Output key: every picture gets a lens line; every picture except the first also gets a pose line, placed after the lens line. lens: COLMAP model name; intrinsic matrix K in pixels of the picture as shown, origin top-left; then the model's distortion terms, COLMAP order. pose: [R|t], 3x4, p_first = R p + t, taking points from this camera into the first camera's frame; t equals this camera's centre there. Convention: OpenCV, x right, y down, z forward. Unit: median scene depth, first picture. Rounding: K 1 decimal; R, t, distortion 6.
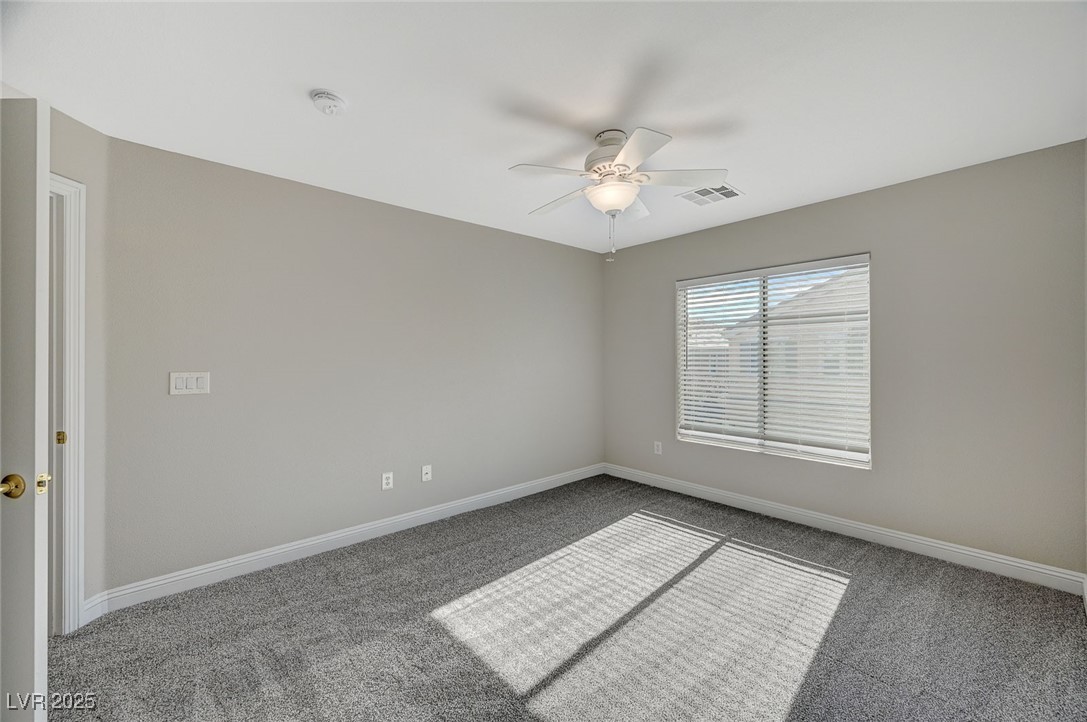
lens RADIAL K [[434.0, 0, 547.0], [0, 434.0, 359.4], [0, 0, 1]] dist [-0.000329, -0.000149]
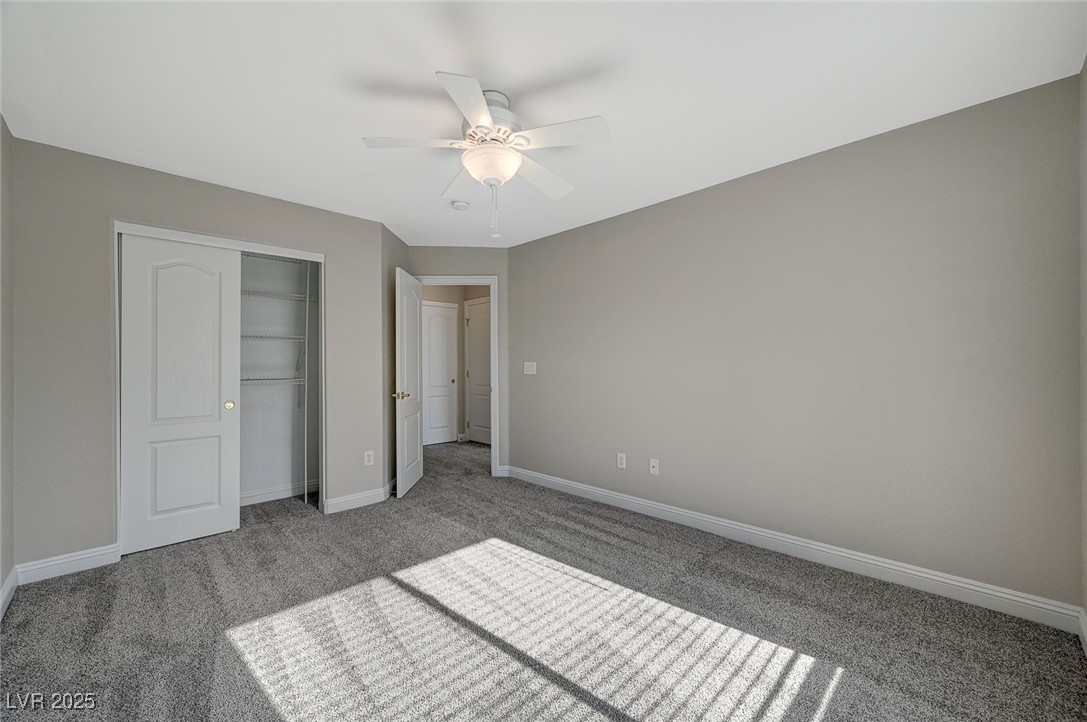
lens RADIAL K [[434.0, 0, 547.0], [0, 434.0, 359.4], [0, 0, 1]] dist [-0.000329, -0.000149]
pose [[0.048076, -0.002466, -0.998841, 0.863209], [0.003395, 0.999992, -0.002306, 0.021115], [0.998838, -0.003280, 0.048084, 0.863190]]
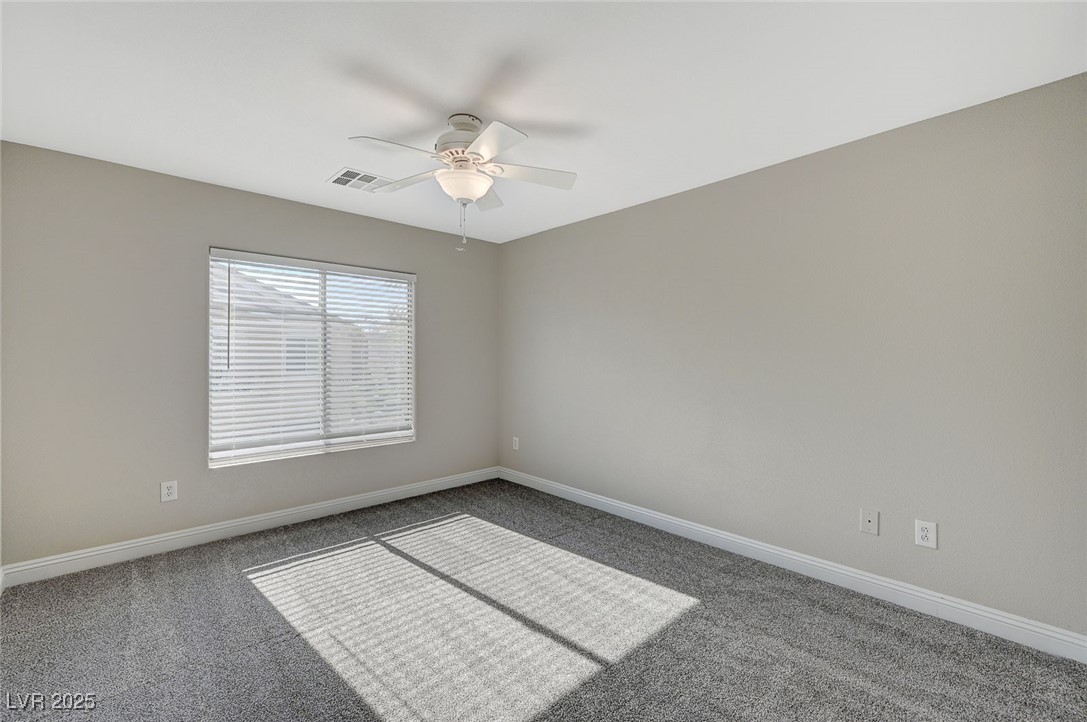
lens RADIAL K [[459.9, 0, 552.3], [0, 459.9, 358.9], [0, 0, 1]] dist [-0.000607, -0.000038]
pose [[-0.030020, -0.002836, 0.999545, -0.698427], [0.001007, 0.999995, 0.002868, 0.004426], [-0.999549, 0.001092, -0.030017, 0.678307]]
